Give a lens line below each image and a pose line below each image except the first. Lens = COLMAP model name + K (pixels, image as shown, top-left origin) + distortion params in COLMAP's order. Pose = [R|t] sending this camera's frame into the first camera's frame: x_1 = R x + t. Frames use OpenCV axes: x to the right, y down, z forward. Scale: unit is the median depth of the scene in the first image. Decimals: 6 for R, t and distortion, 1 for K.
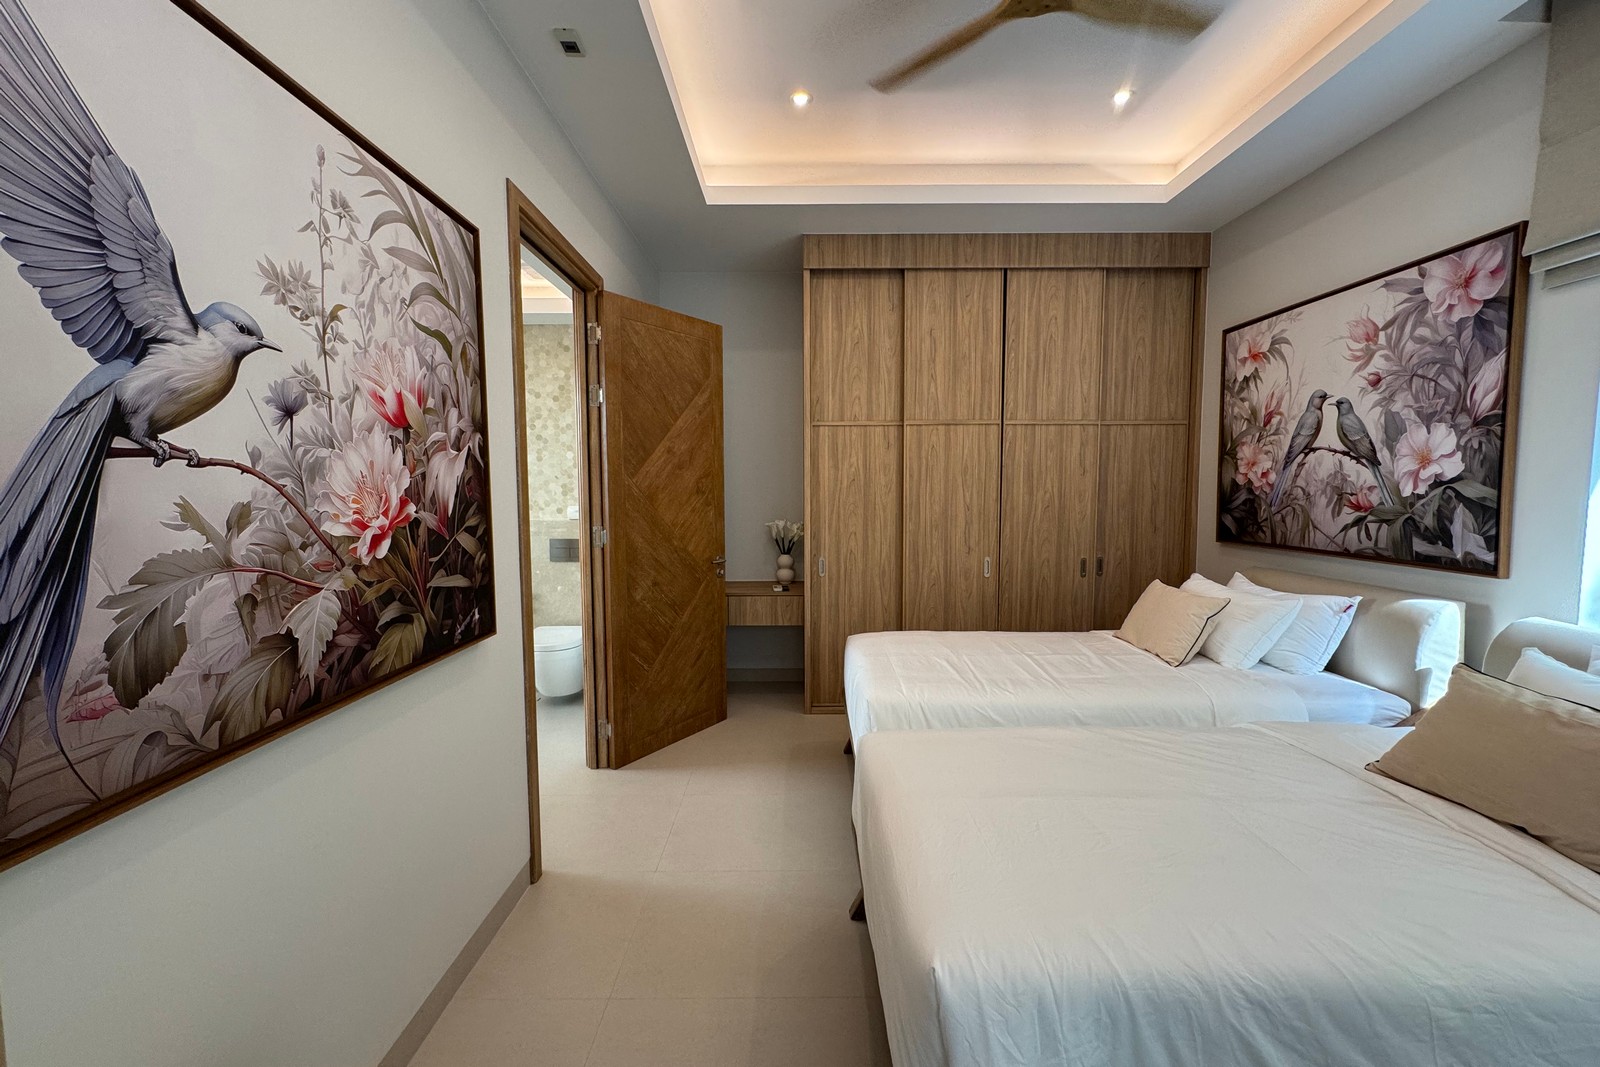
lens RADIAL K [[638.0, 0, 803.9], [0, 638.0, 534.6], [0, 0, 1]] dist [-0.002637, 0.000578]
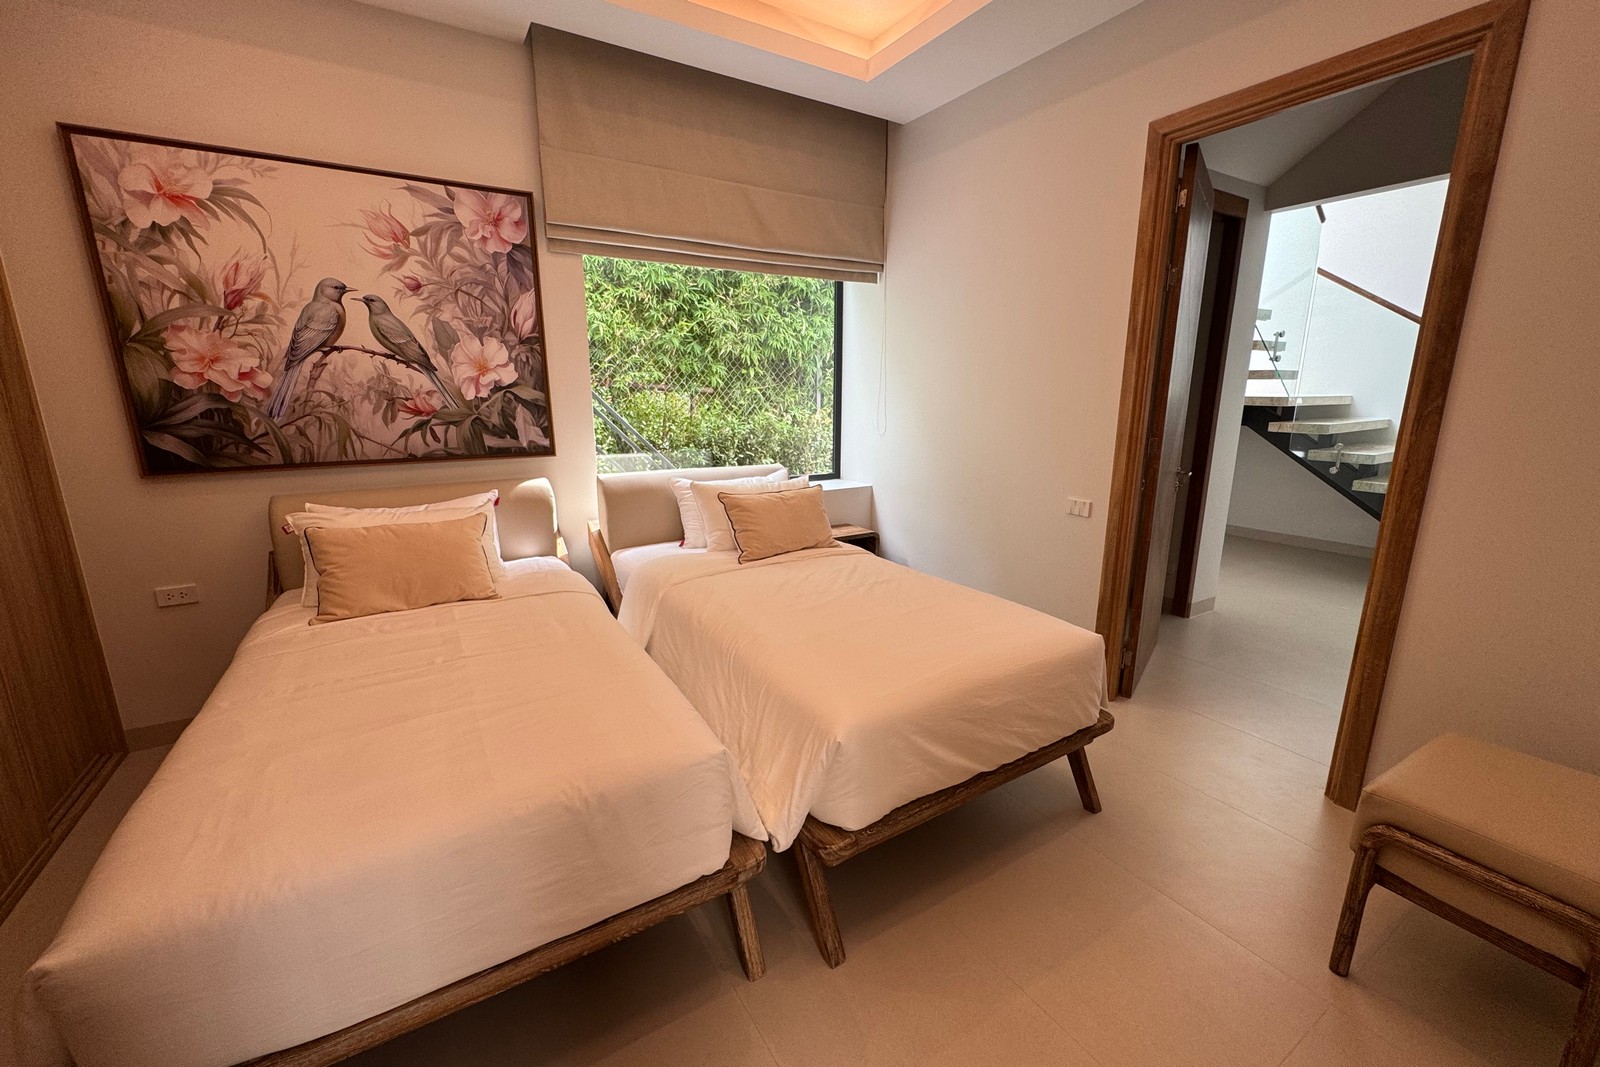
lens RADIAL K [[638.0, 0, 802.6], [0, 638.0, 534.2], [0, 0, 1]] dist [-0.002637, 0.000578]
pose [[-0.514122, -0.187422, 0.836989, -0.354127], [0.066729, 0.964136, 0.256882, -0.076694], [-0.855117, 0.187920, -0.483177, 1.024245]]
